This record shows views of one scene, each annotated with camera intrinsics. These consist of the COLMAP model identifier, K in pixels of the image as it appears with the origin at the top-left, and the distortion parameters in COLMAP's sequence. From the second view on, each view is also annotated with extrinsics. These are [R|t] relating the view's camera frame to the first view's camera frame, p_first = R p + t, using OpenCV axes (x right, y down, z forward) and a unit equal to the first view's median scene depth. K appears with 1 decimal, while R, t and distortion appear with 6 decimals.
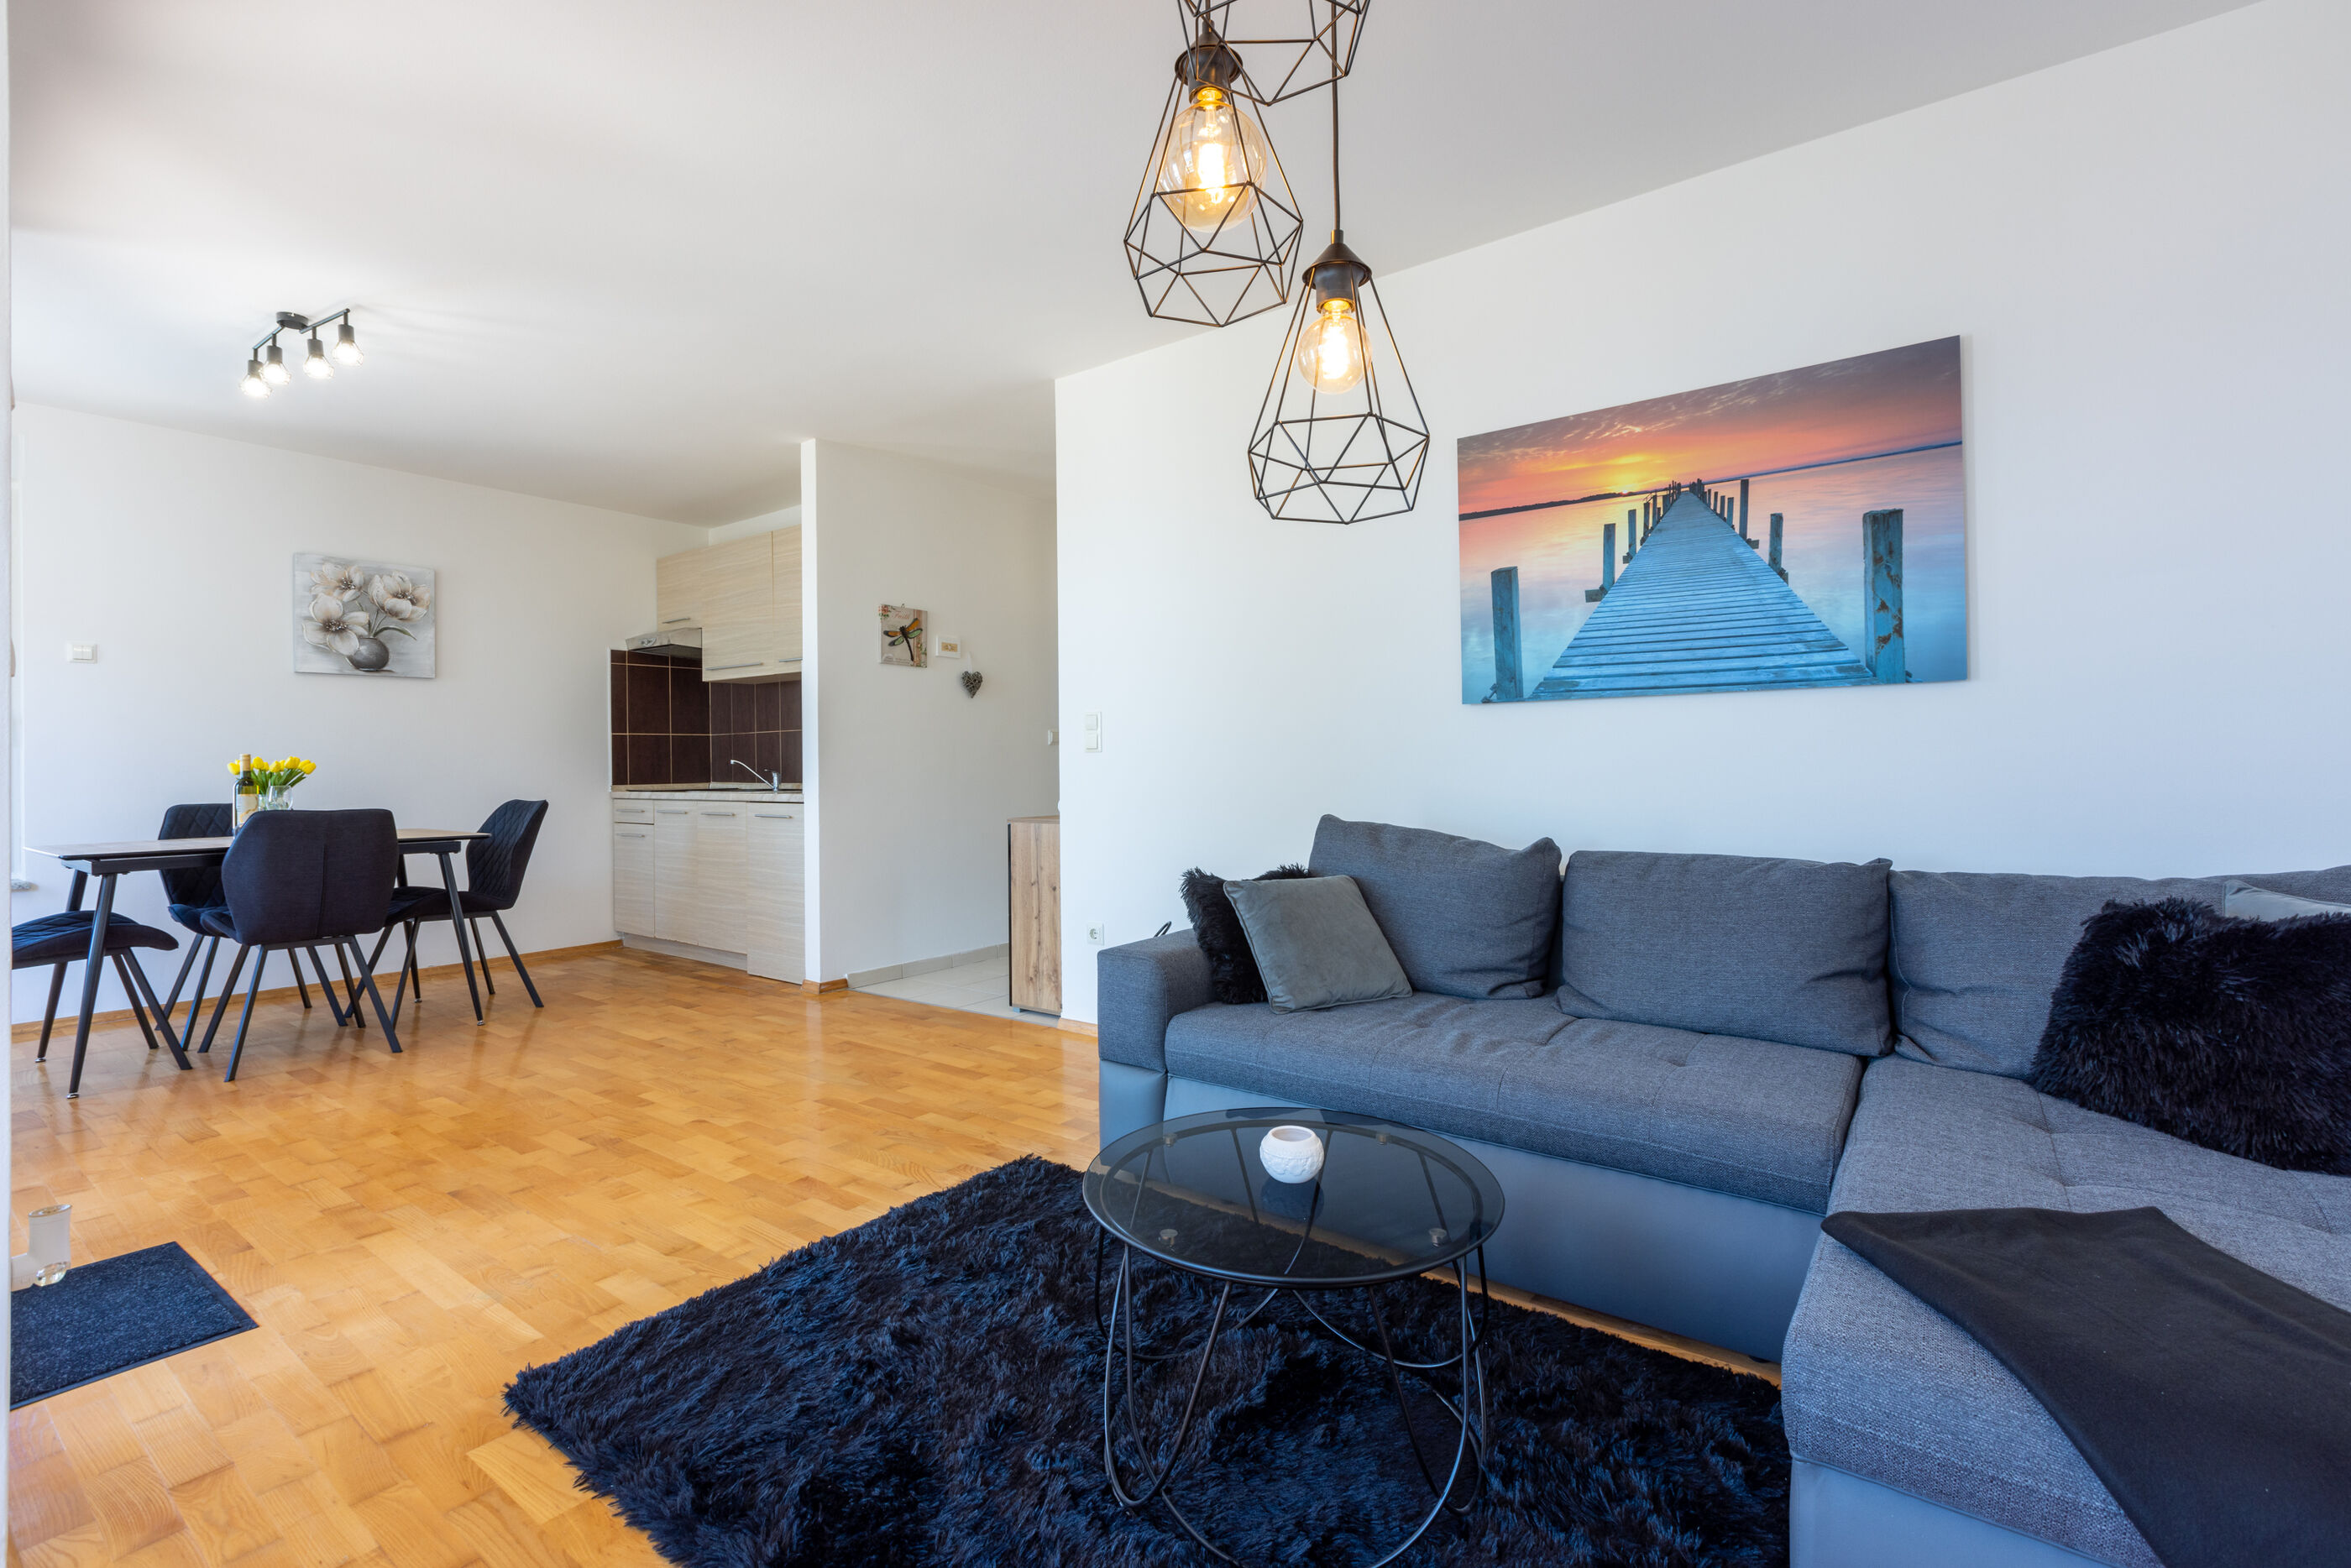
lens RADIAL K [[1045.2, 0, 1166.0], [0, 1045.2, 756.7], [0, 0, 1]] dist [0.000581, -0.000026]
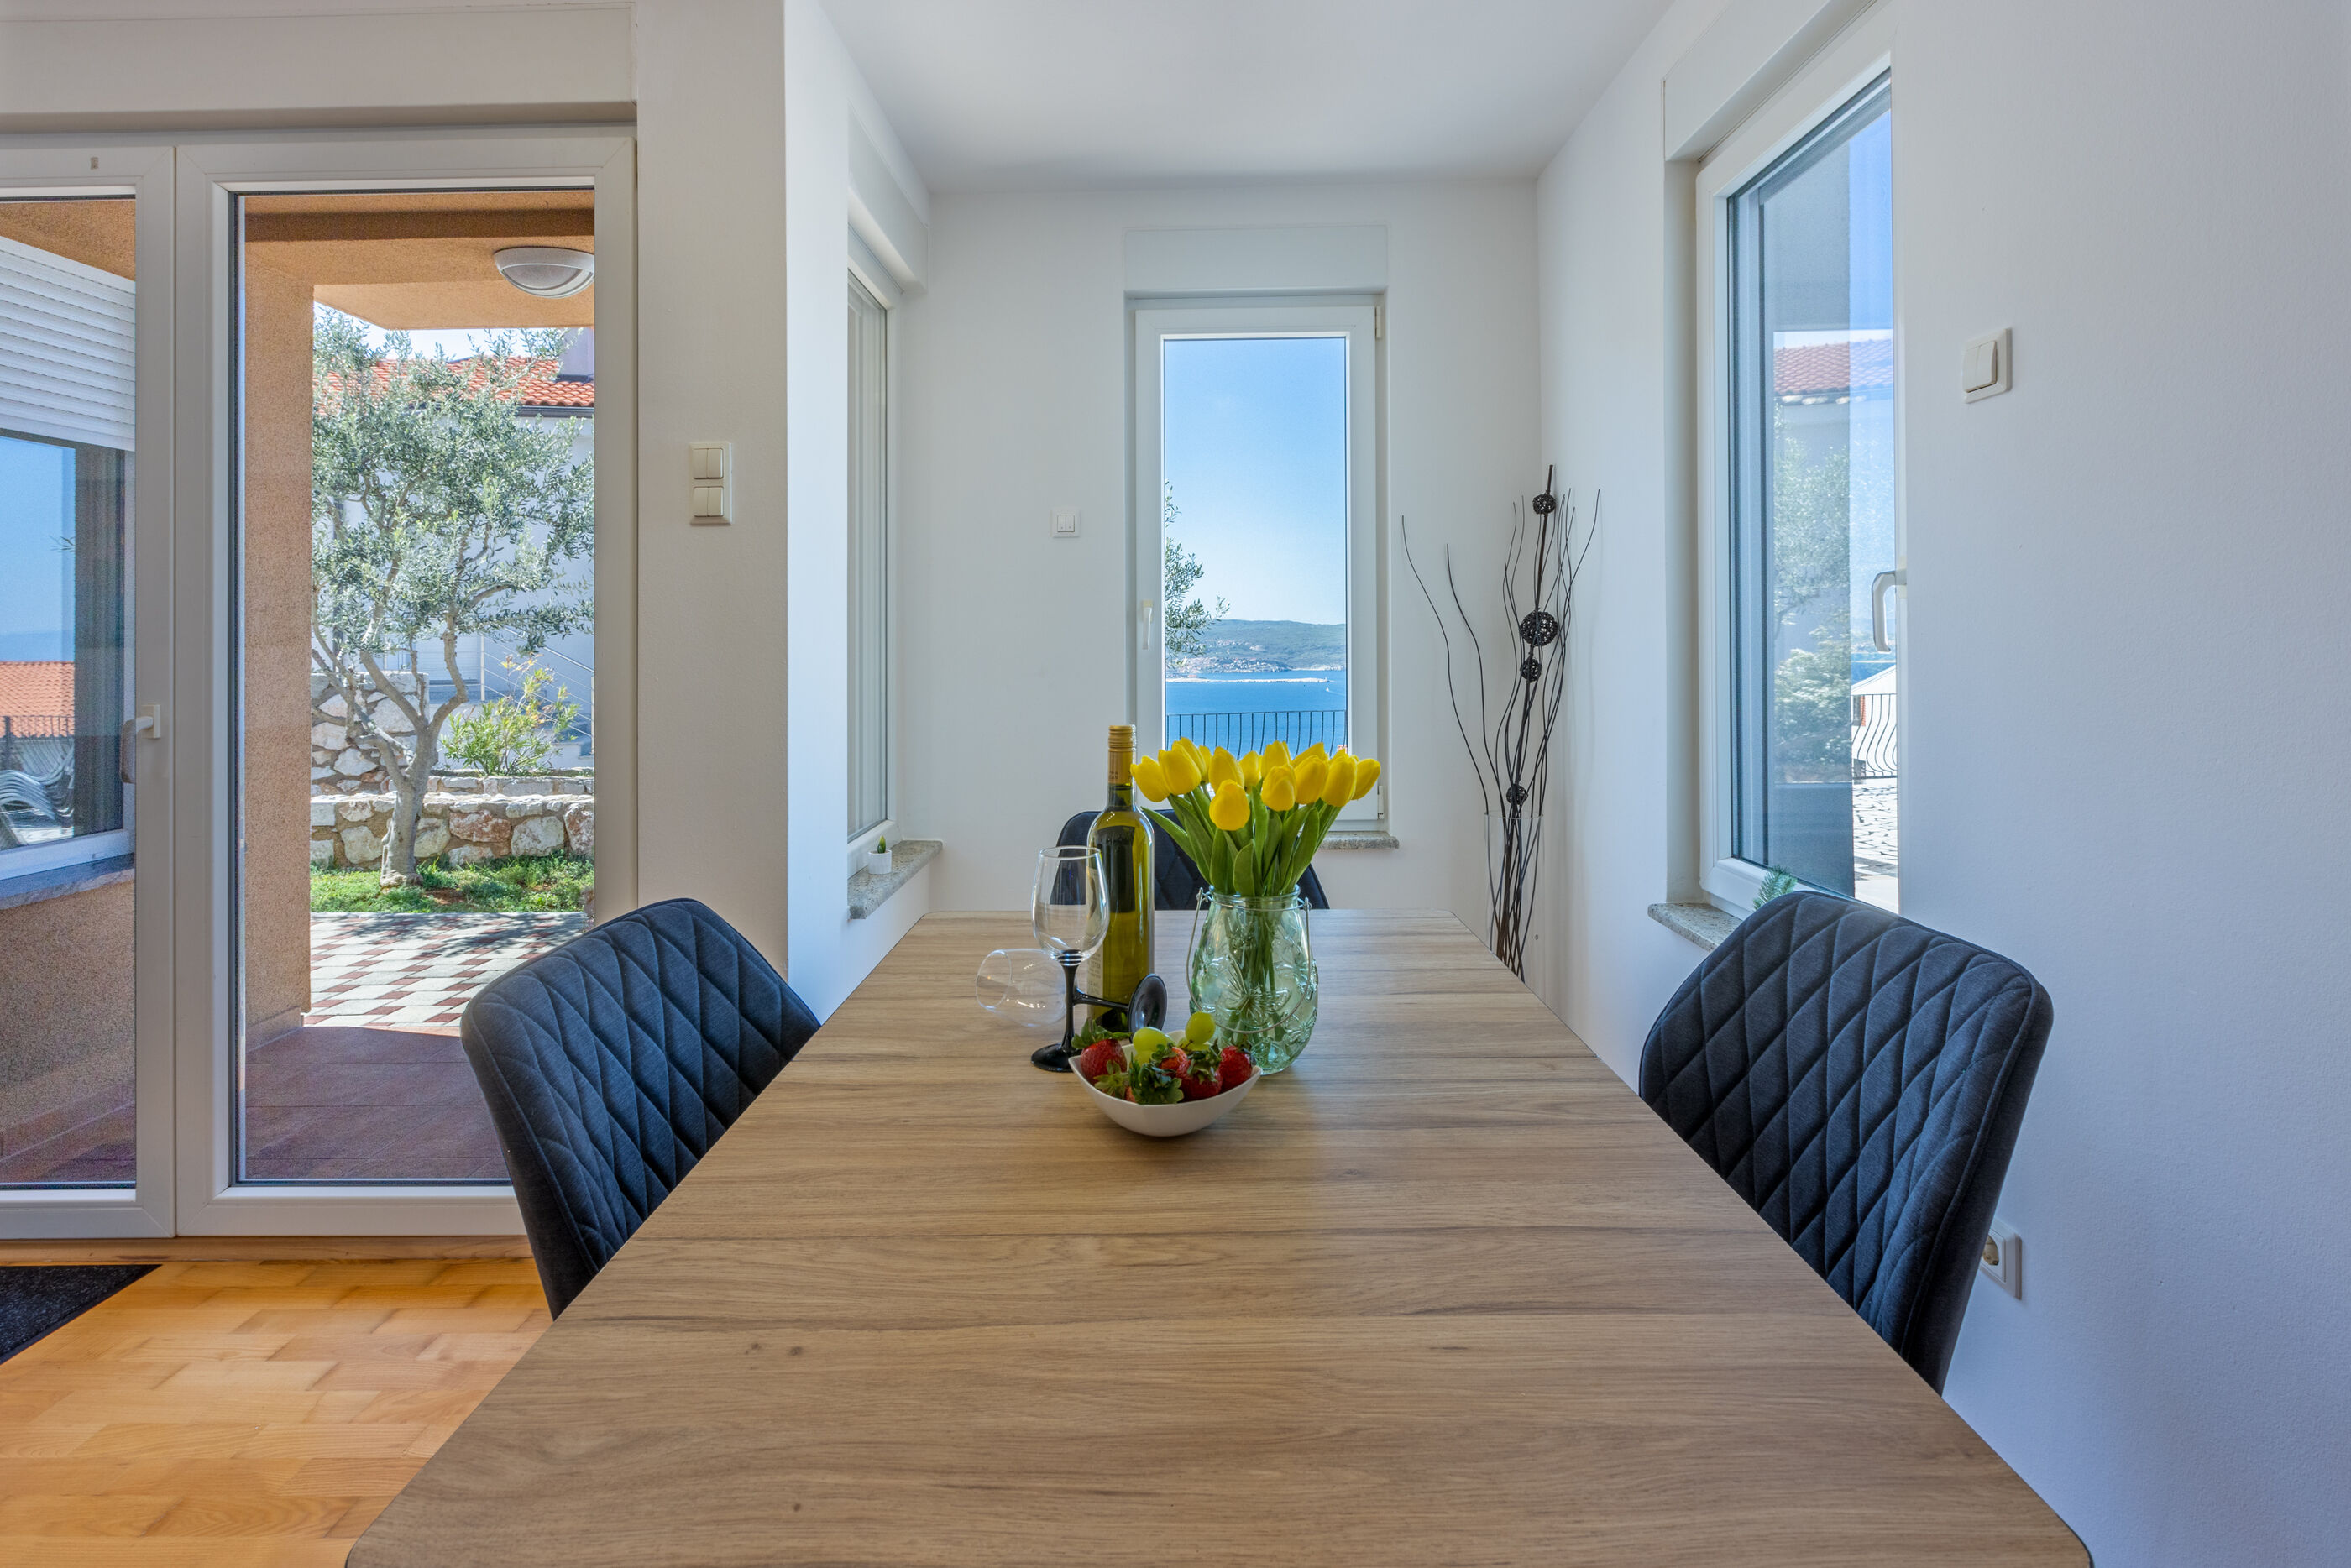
lens RADIAL K [[1130.9, 0, 1170.7], [0, 1130.9, 626.2], [0, 0, 1]] dist [0.000685, 0.000758]
pose [[-0.812224, 0.015189, -0.583148, -0.977166], [0.025360, 0.999635, -0.009285, -0.036751], [0.582794, -0.022331, -0.812313, 1.735274]]
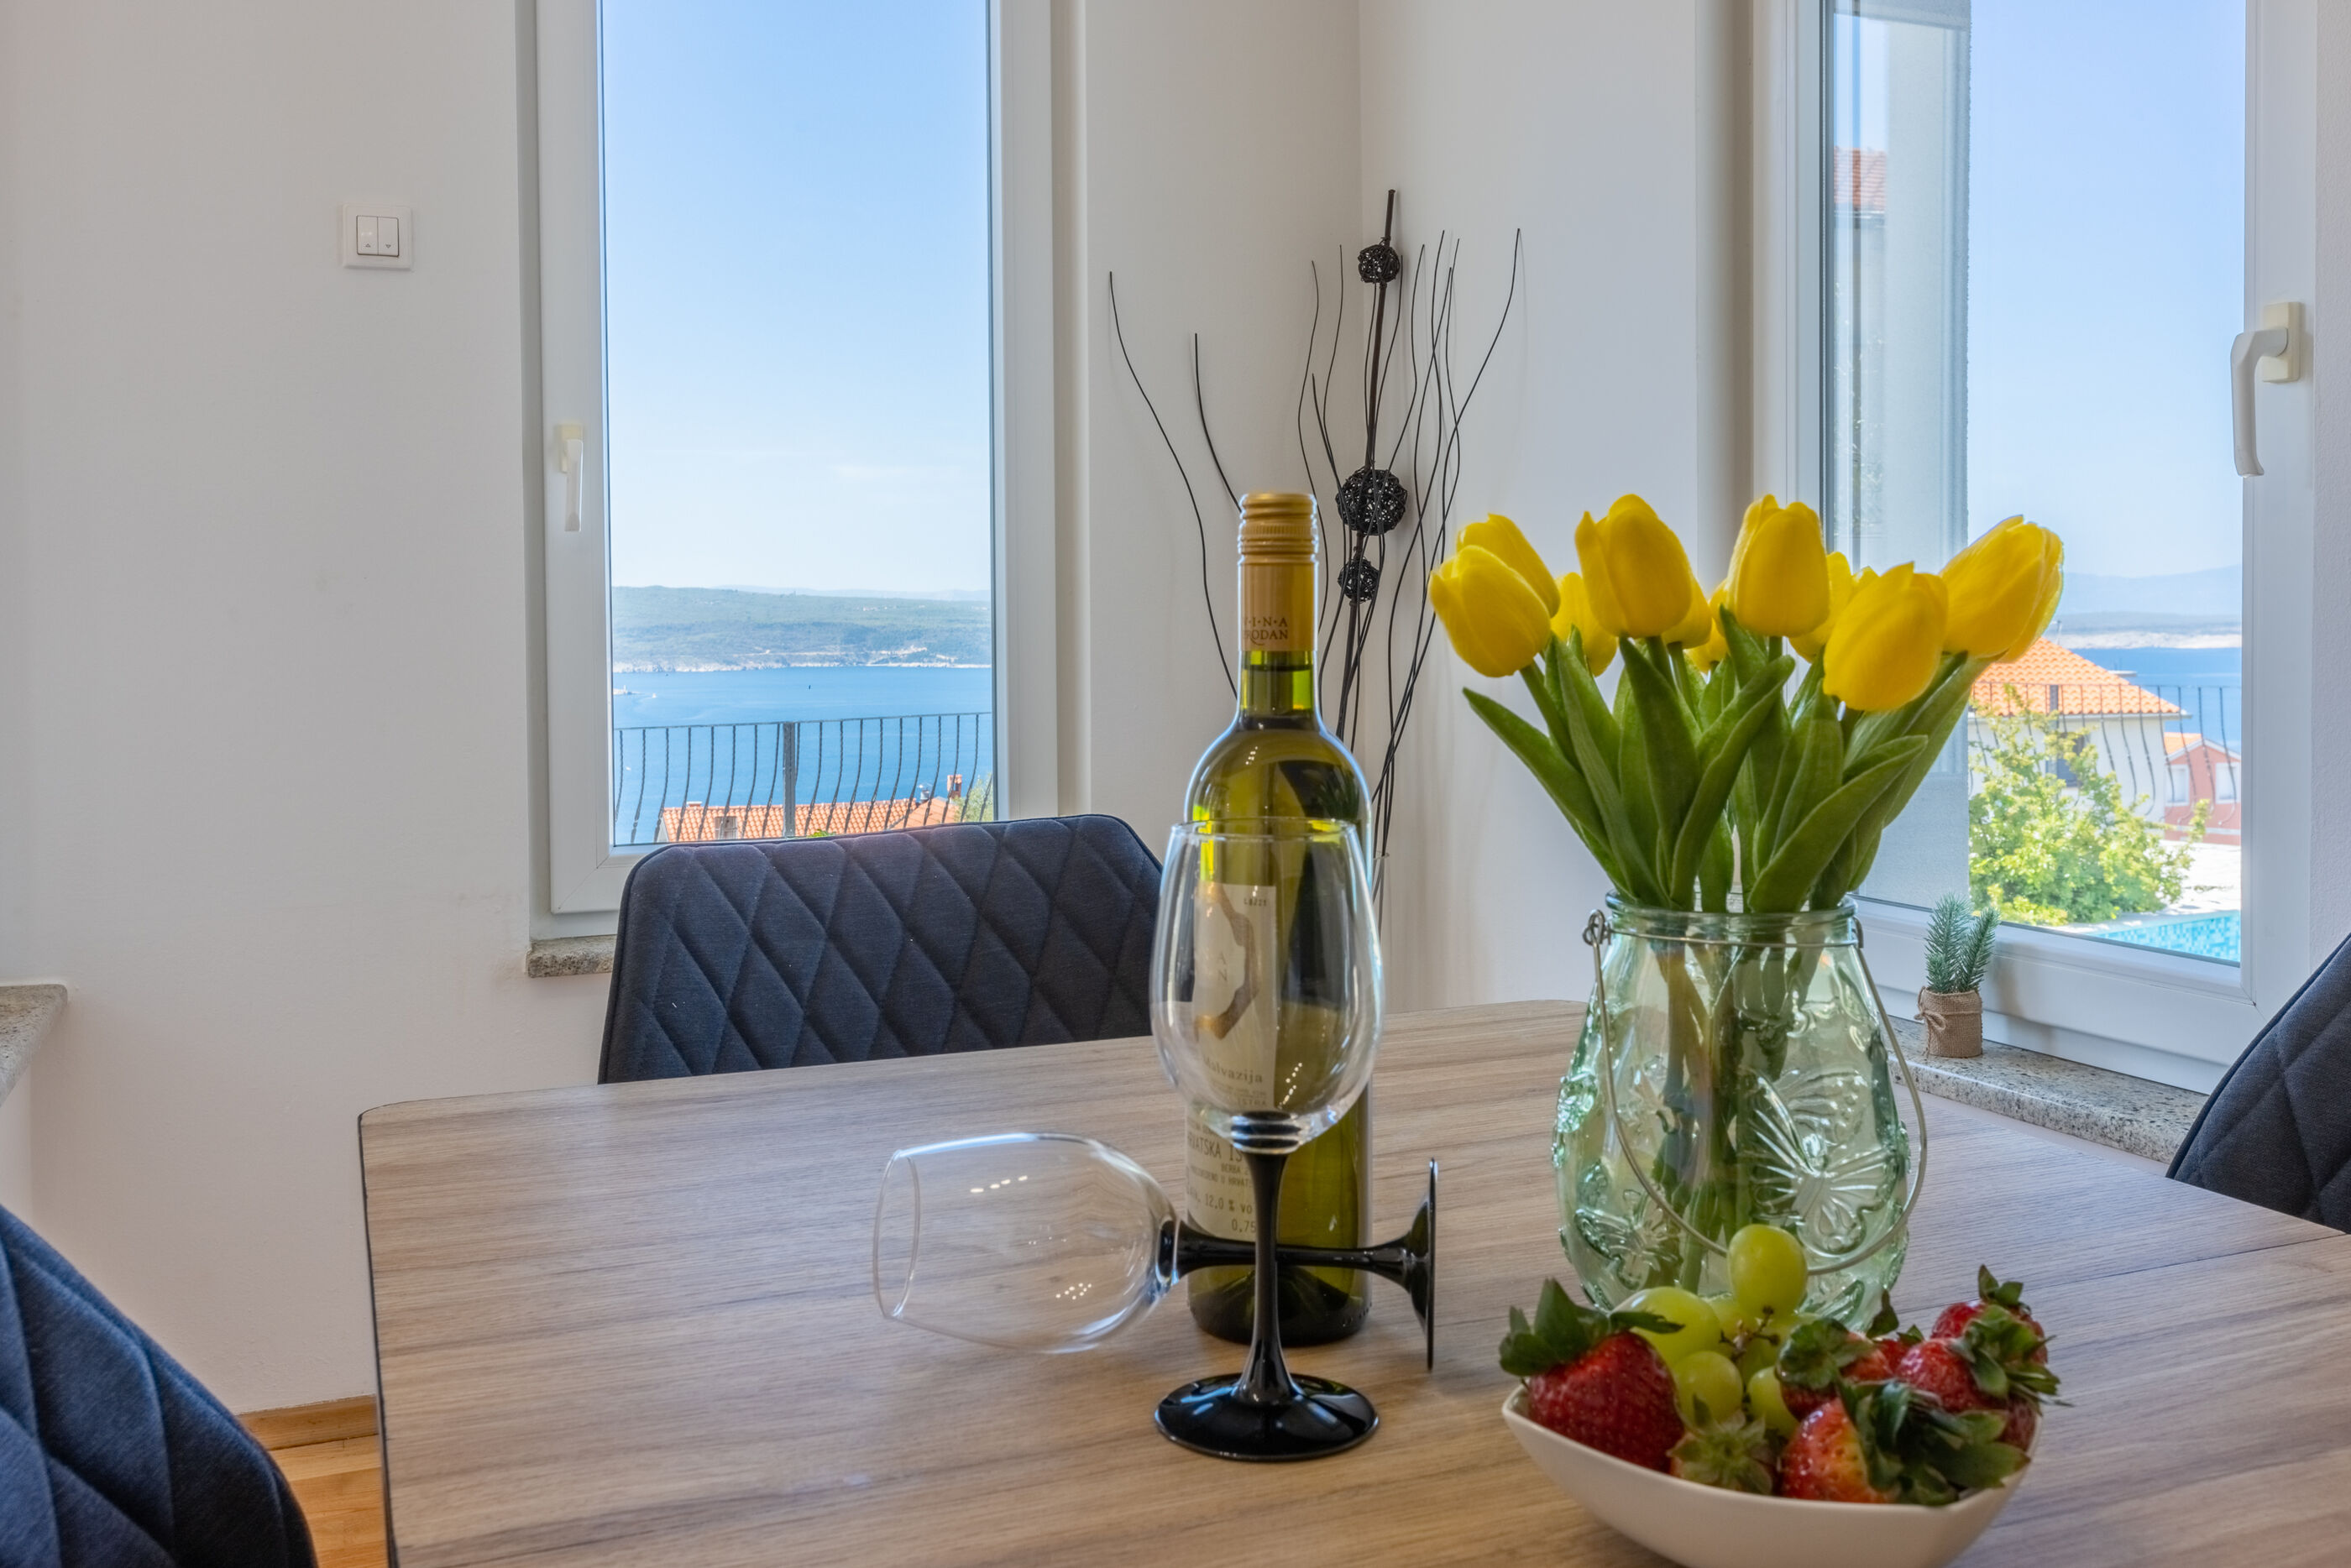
lens RADIAL K [[2049.1, 0, 1206.3], [0, 2049.1, 675.4], [0, 0, 1]] dist [-0.008358, 0.008767]
pose [[-0.505844, 0.042352, -0.861585, -0.963847], [0.017033, 0.999090, 0.039111, 0.010214], [0.862457, 0.005108, -0.506105, 1.507835]]
